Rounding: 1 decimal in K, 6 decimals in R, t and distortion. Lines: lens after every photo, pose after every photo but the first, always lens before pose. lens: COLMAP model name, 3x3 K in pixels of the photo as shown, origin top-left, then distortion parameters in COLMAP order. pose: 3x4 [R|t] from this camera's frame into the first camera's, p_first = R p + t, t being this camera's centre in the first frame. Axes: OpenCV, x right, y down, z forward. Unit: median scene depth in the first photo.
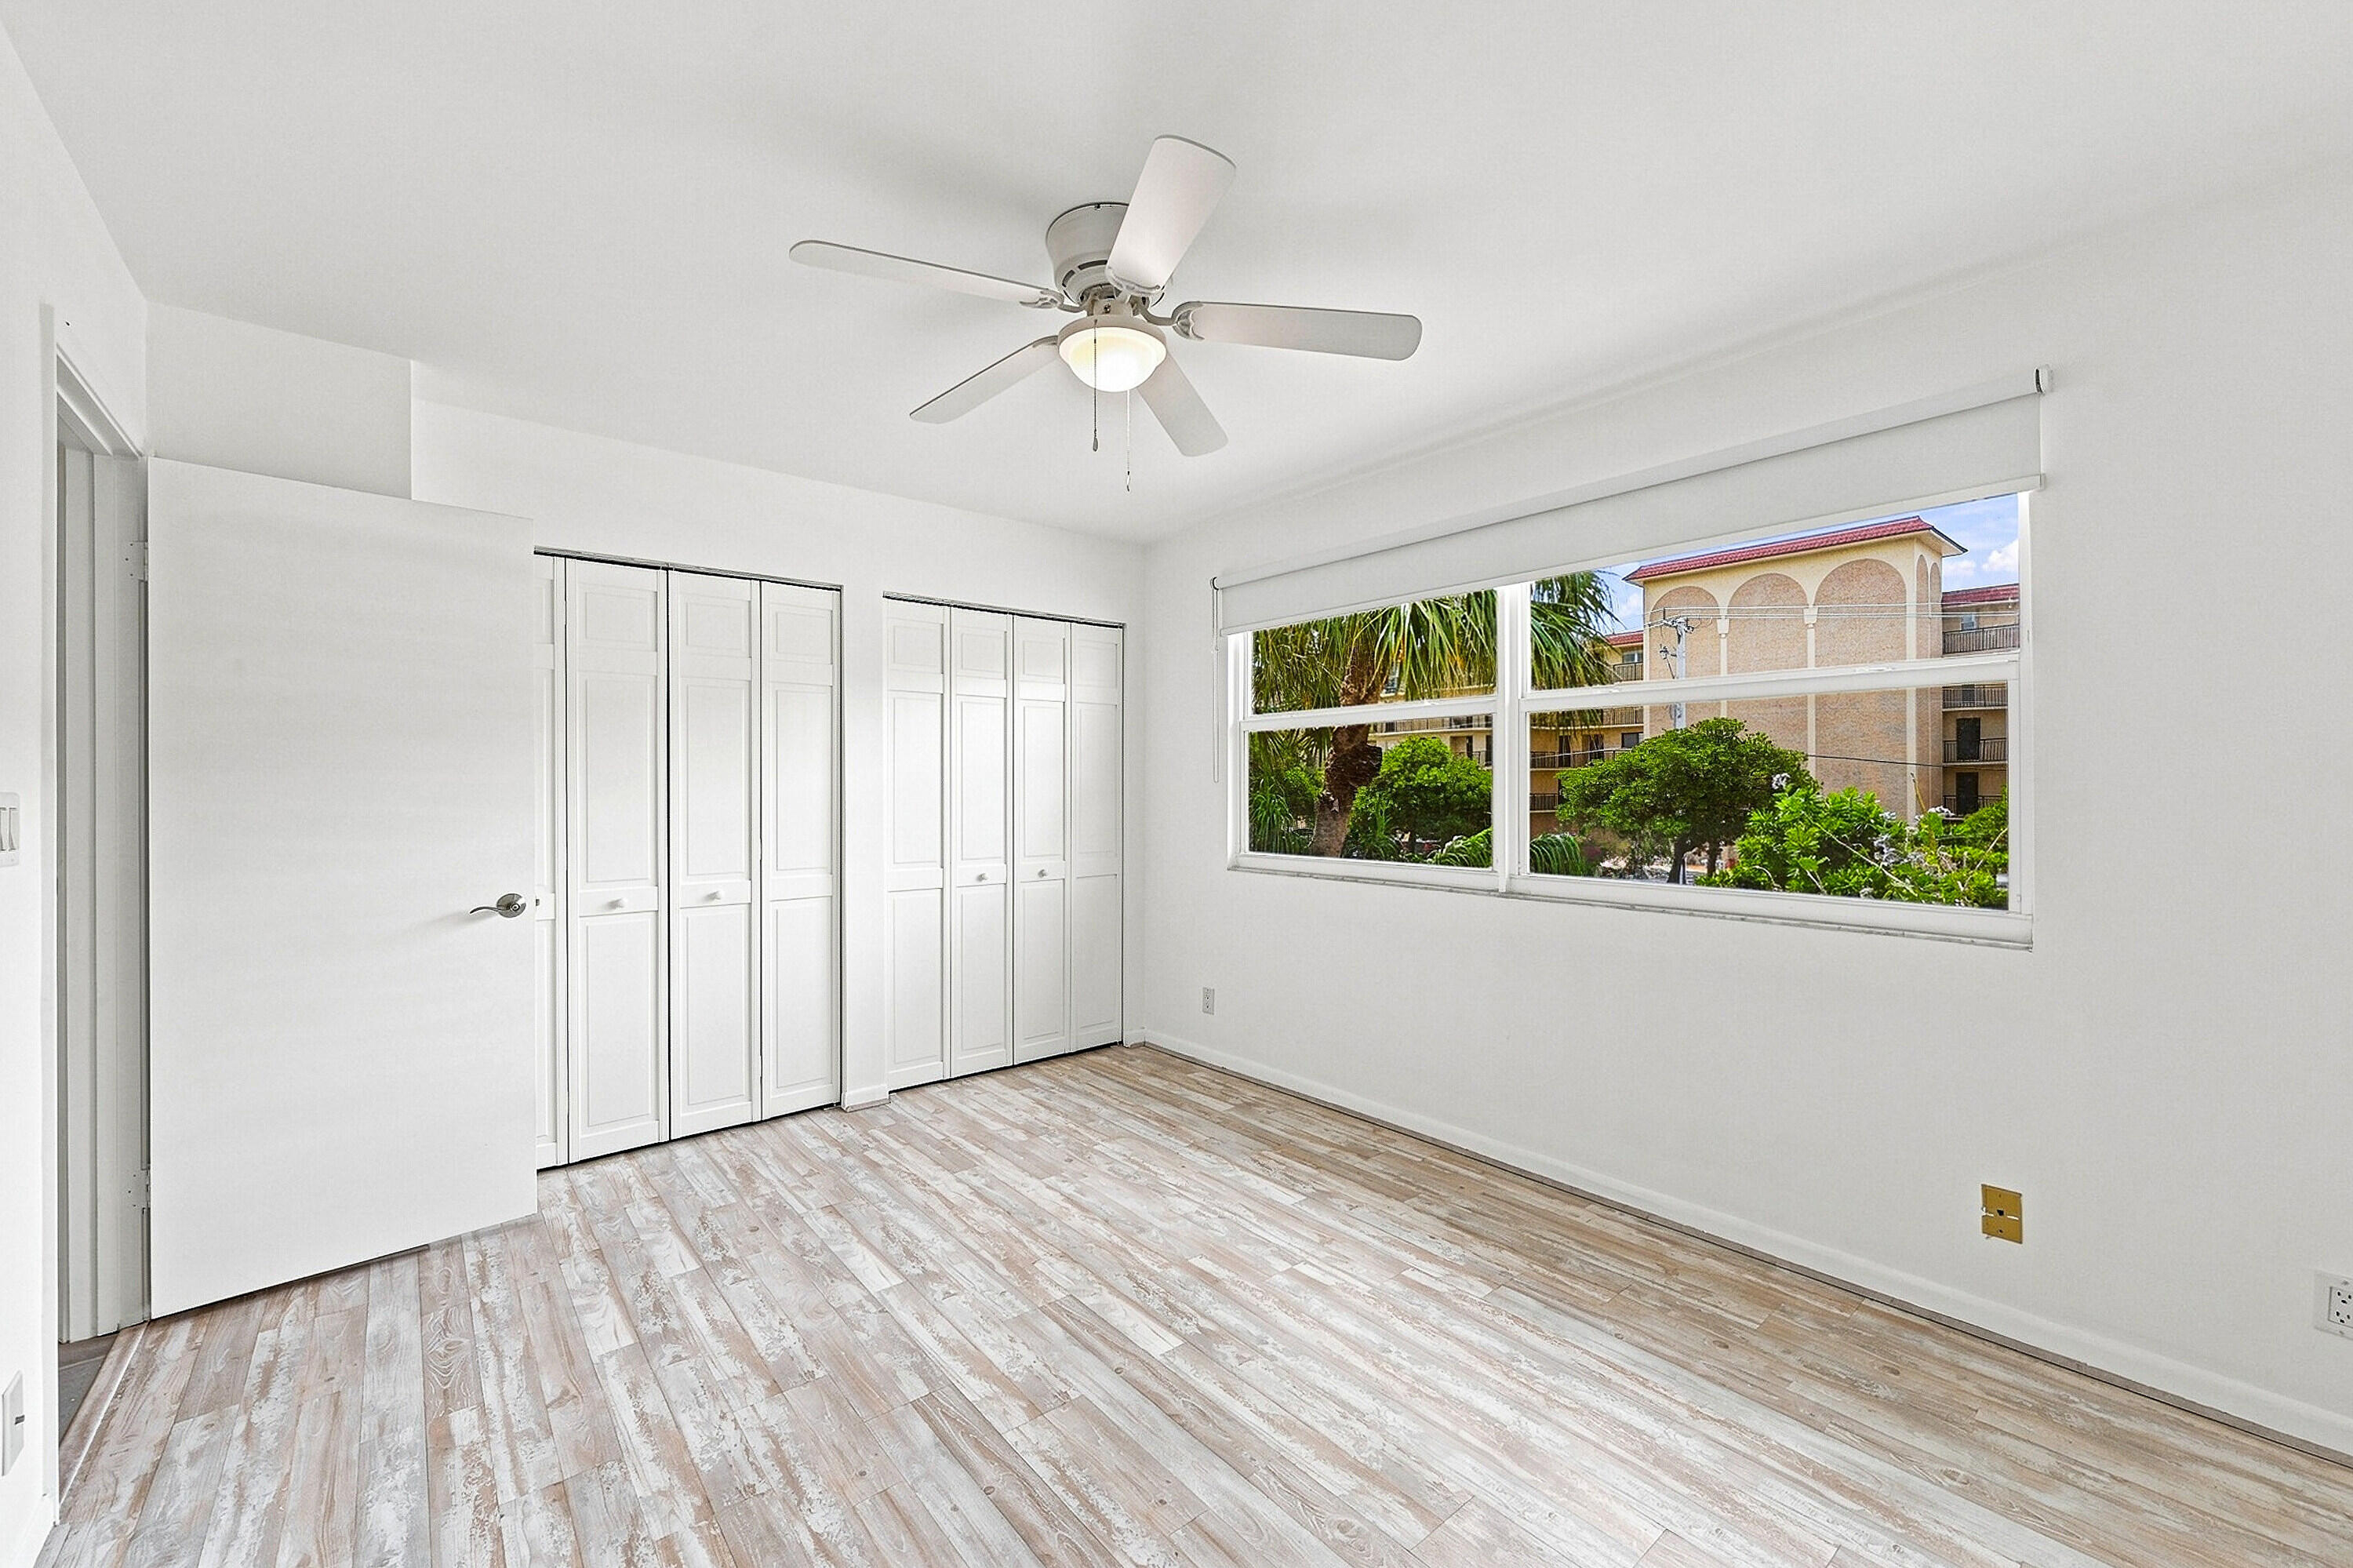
lens RADIAL K [[947.0, 0, 1186.5], [0, 947.0, 782.8], [0, 0, 1]] dist [0.000484, 0.000489]
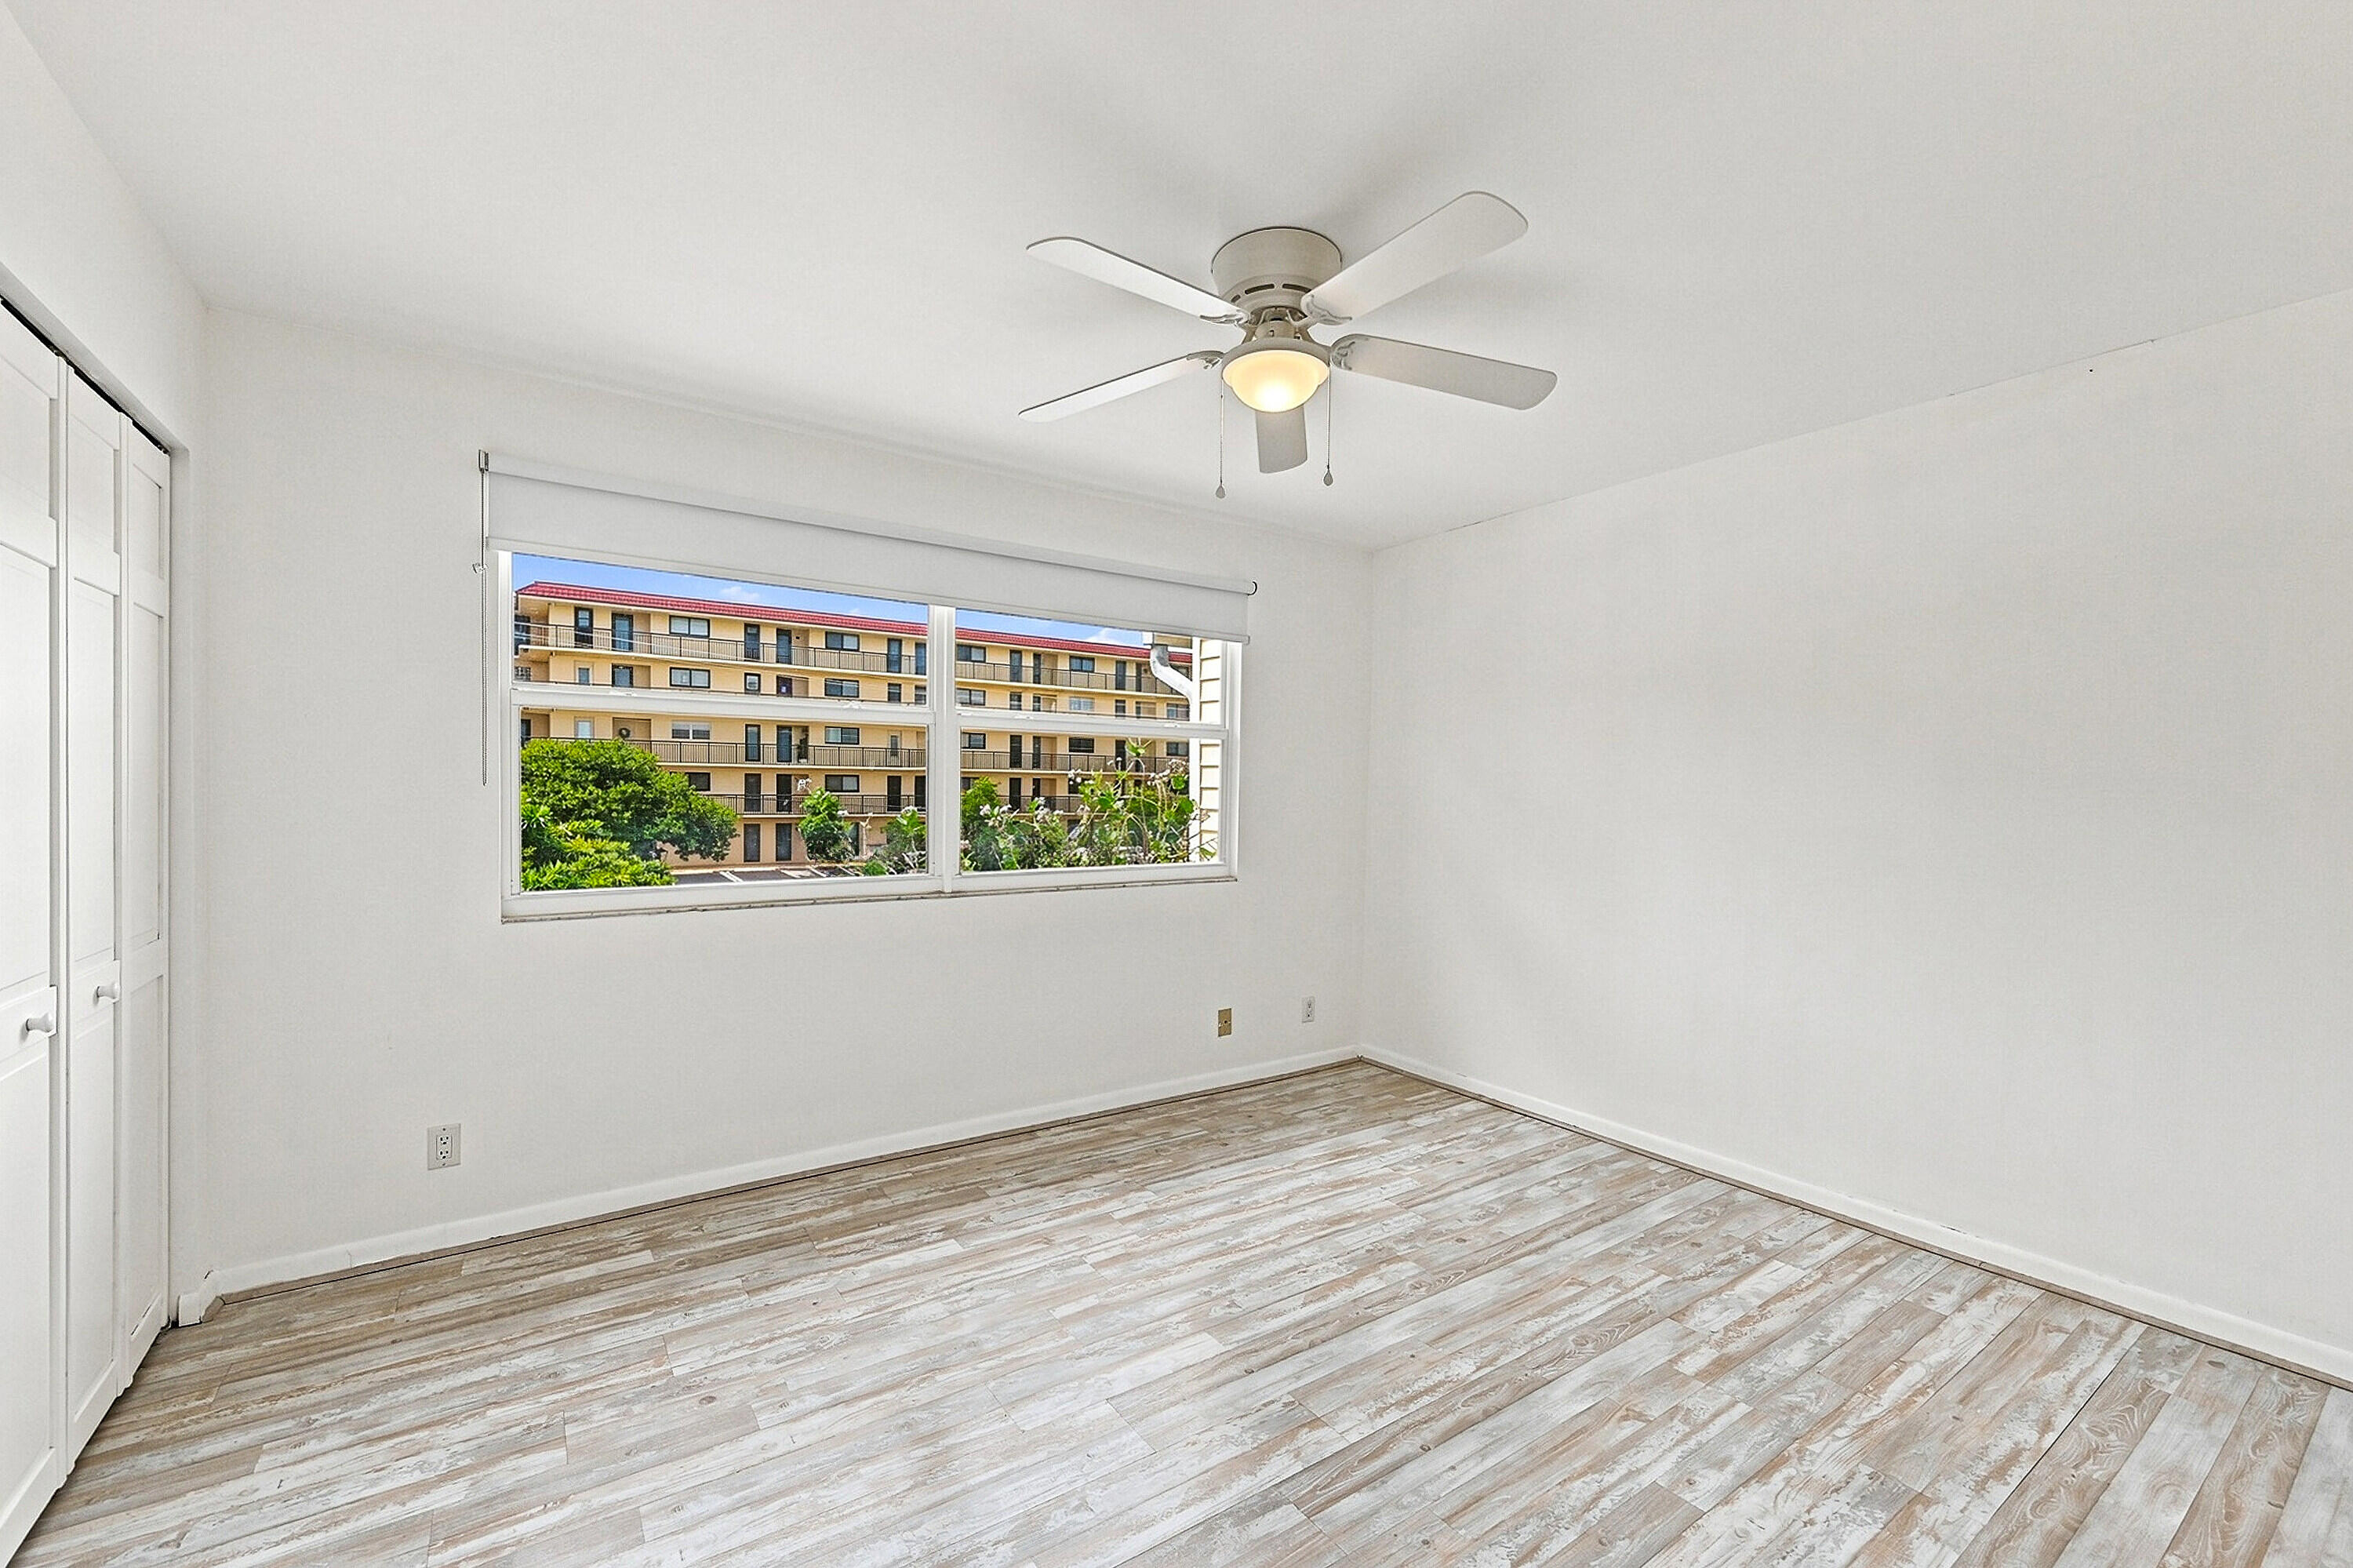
lens RADIAL K [[947.0, 0, 1175.5], [0, 947.0, 797.9], [0, 0, 1]] dist [0.000484, 0.000489]
pose [[0.091228, -0.006679, 0.995808, -0.925981], [-0.014777, 0.999858, 0.008060, -0.005903], [-0.995720, -0.015450, 0.091116, 0.841559]]
